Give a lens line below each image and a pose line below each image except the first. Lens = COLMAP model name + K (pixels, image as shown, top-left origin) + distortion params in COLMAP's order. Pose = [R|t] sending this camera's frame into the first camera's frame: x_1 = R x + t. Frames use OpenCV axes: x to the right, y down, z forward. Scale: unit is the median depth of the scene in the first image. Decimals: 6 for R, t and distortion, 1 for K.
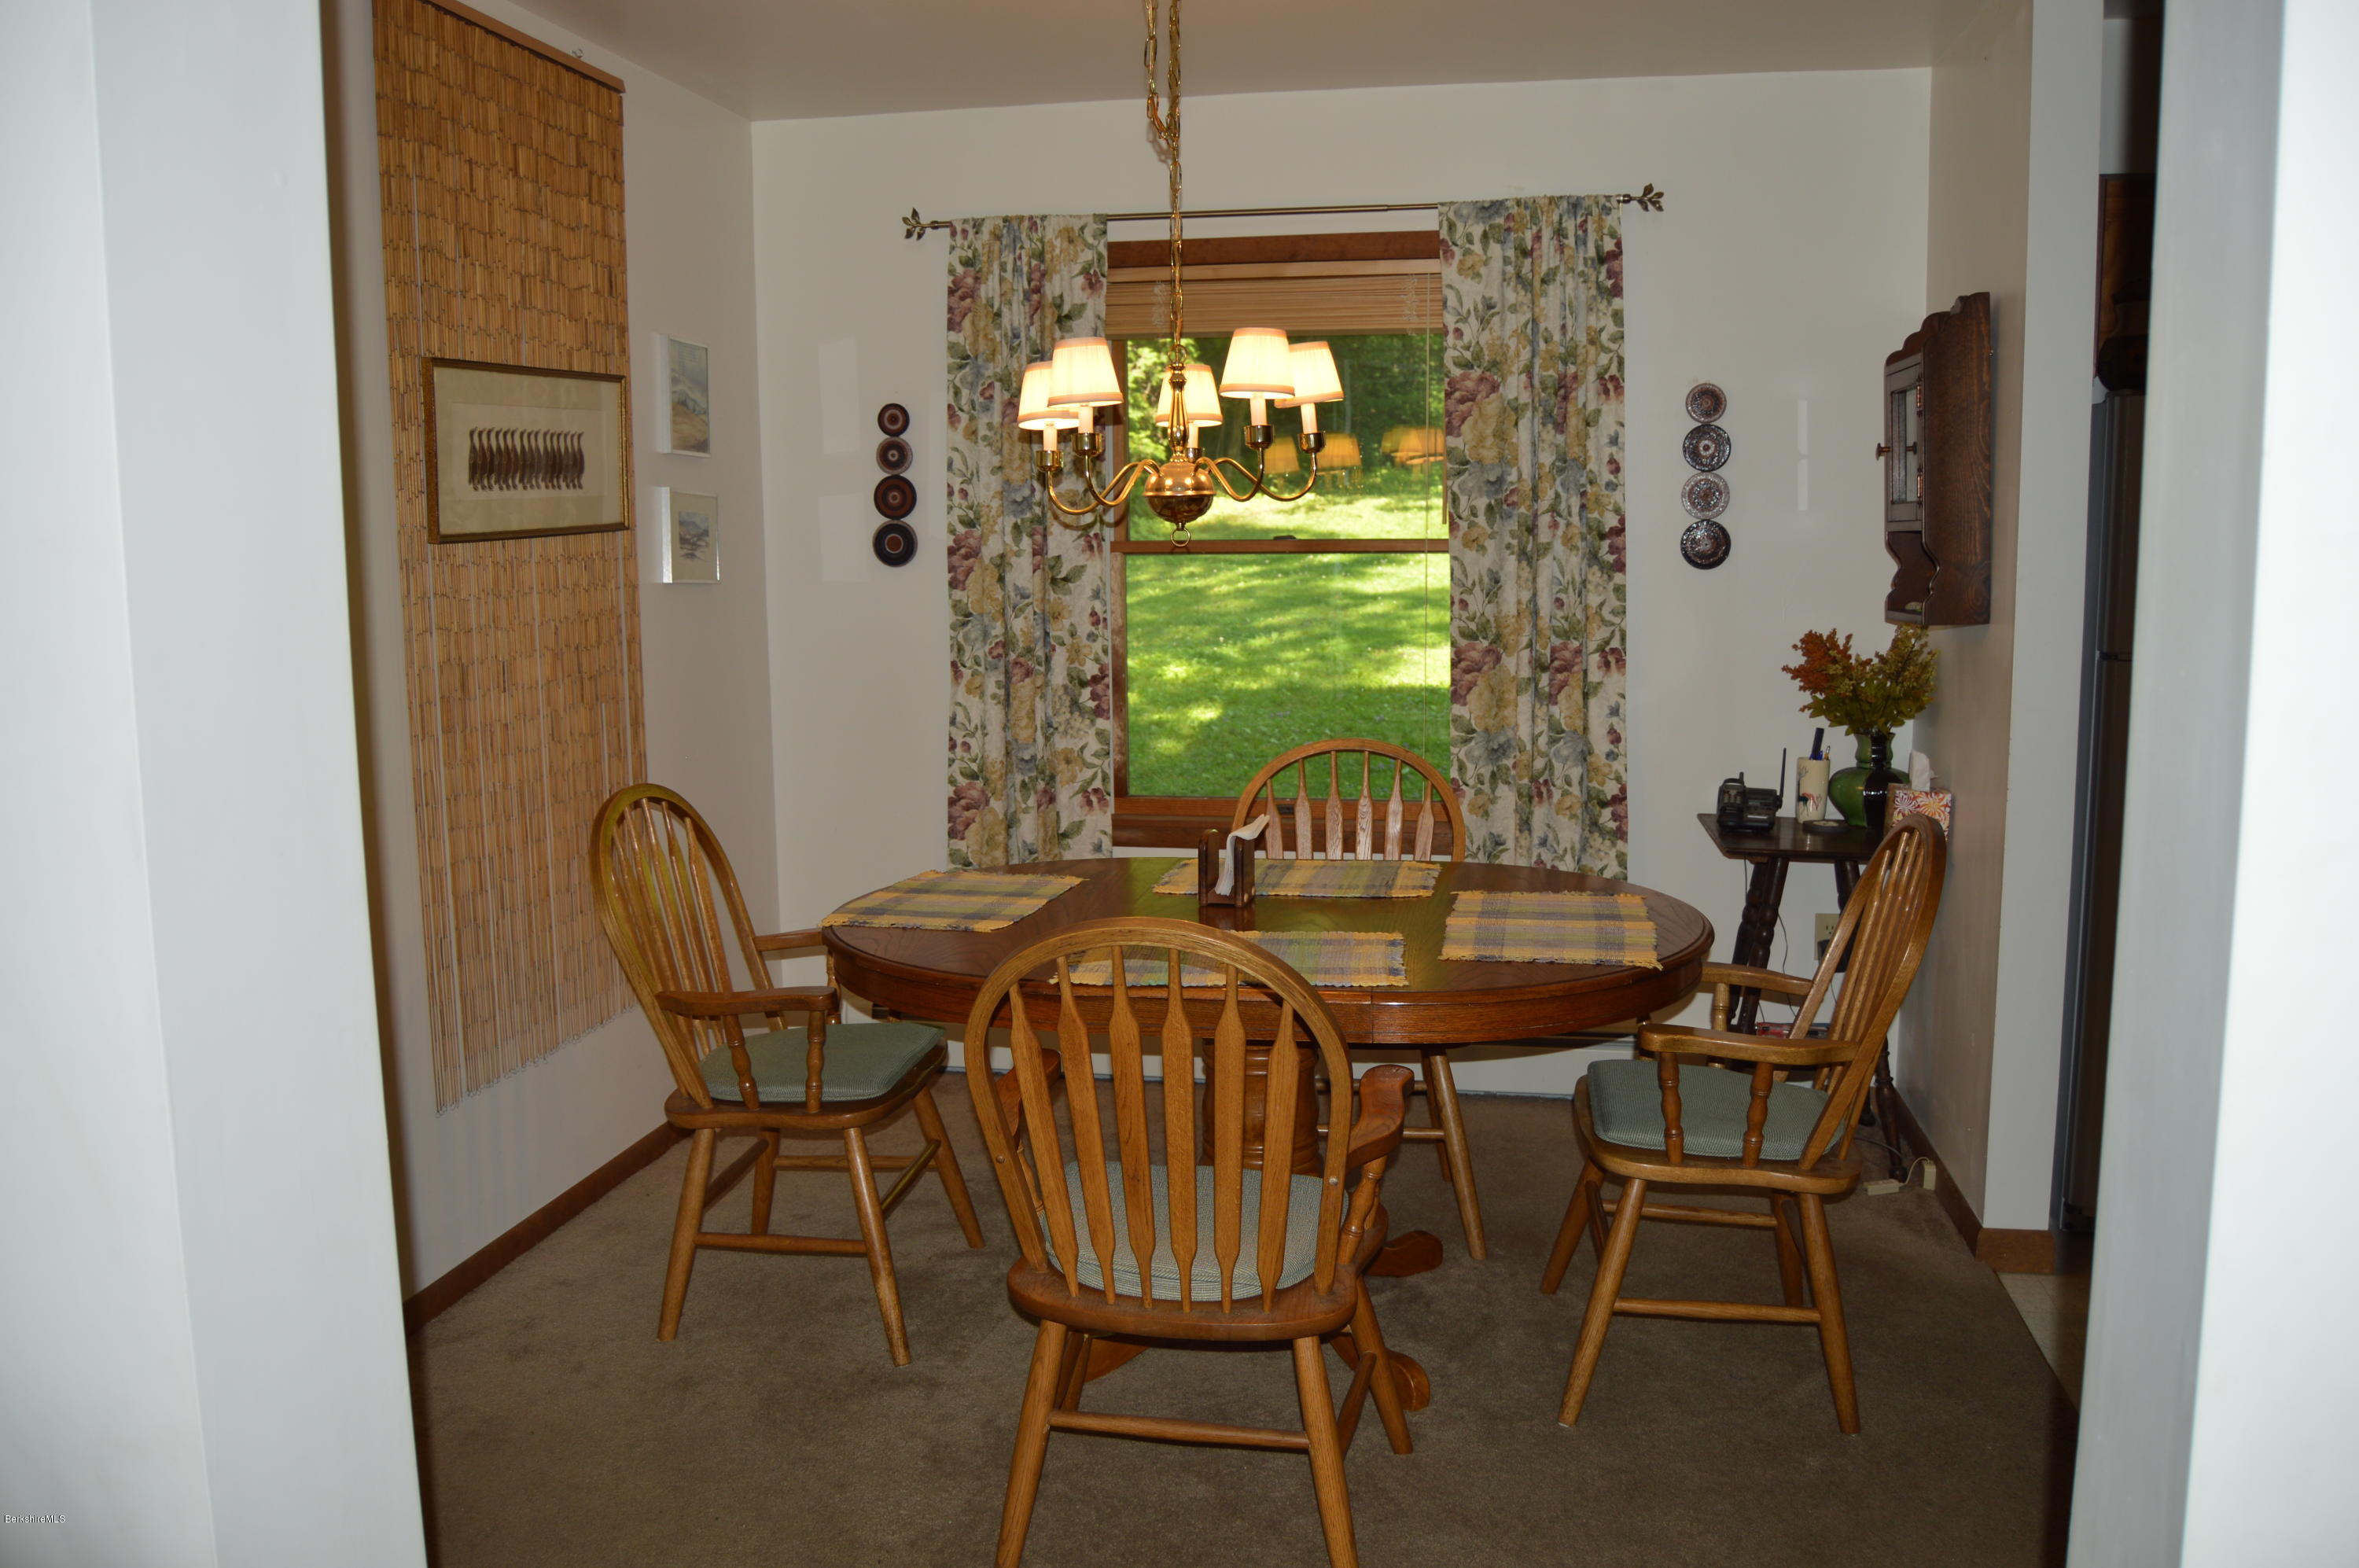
lens RADIAL K [[1891.0, 0, 1179.5], [0, 1891.0, 784.0], [0, 0, 1]] dist [-0.077044, 0.035748]
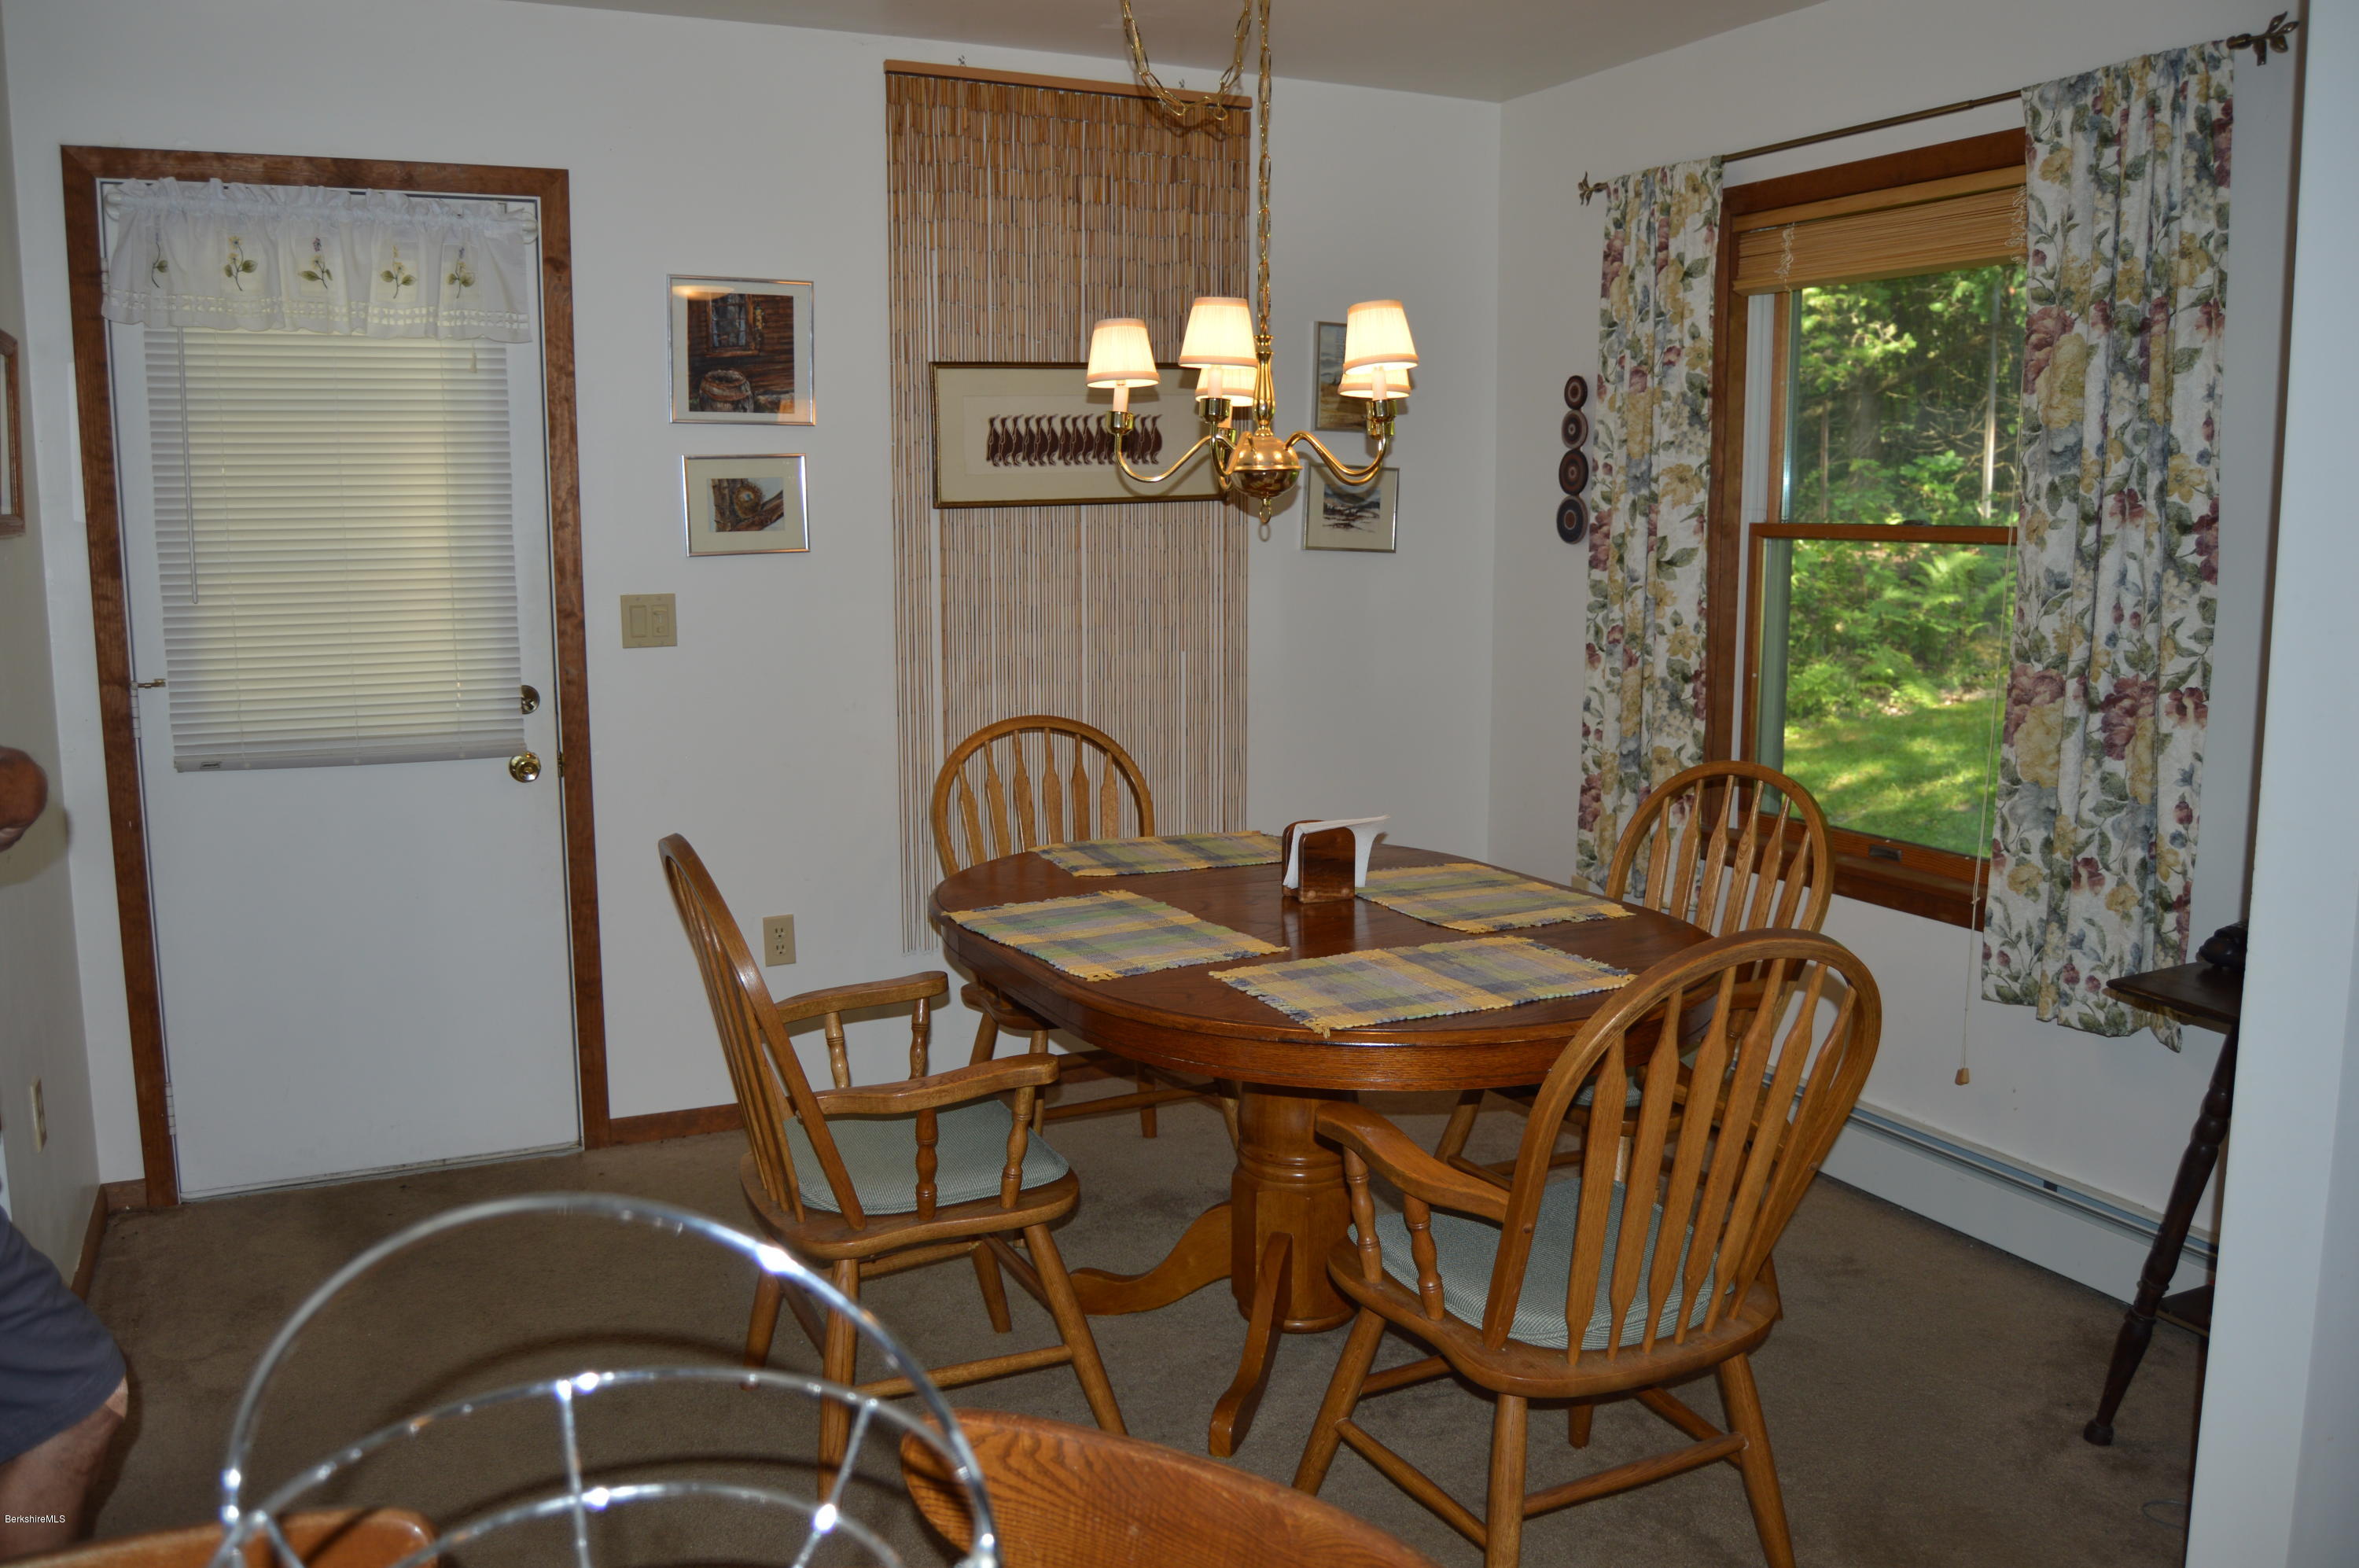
lens RADIAL K [[1891.0, 0, 1179.5], [0, 1891.0, 784.0], [0, 0, 1]] dist [-0.077044, 0.035748]
pose [[0.590950, 0.128545, -0.796401, 0.560564], [-0.117261, 0.990425, 0.072851, -0.042496], [0.798141, 0.050335, 0.600365, 0.281741]]
